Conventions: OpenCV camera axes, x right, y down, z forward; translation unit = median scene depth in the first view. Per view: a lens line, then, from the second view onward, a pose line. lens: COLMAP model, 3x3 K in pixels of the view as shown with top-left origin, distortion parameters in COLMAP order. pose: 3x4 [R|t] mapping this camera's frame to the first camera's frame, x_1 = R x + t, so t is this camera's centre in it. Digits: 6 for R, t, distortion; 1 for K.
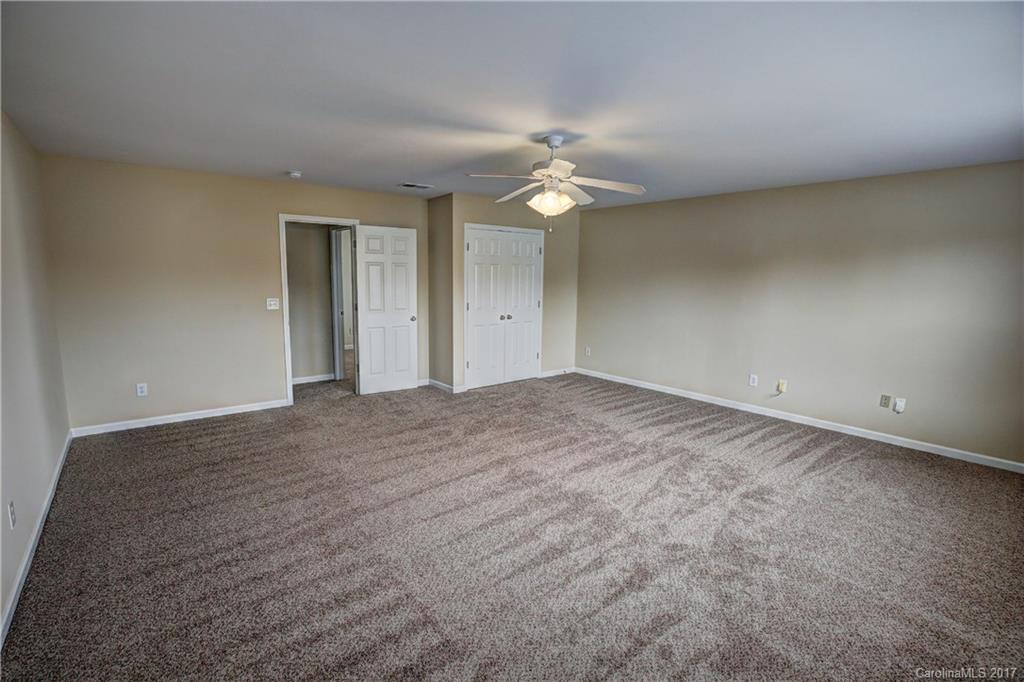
lens RADIAL K [[465.6, 0, 508.5], [0, 465.6, 341.1], [0, 0, 1]] dist [-0.036885, 0.006702]
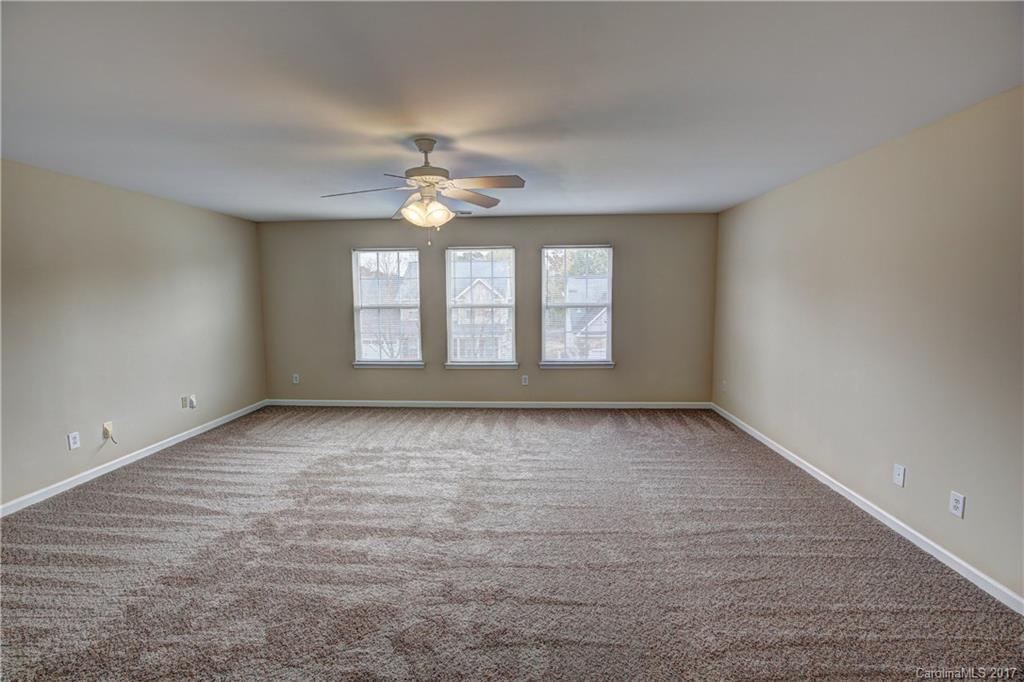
lens RADIAL K [[465.6, 0, 508.5], [0, 465.6, 341.1], [0, 0, 1]] dist [-0.036885, 0.006702]
pose [[-0.729470, -0.081121, 0.679186, -0.517314], [0.094305, 0.971533, 0.217325, -0.188119], [-0.677481, 0.222583, -0.701054, 1.252485]]
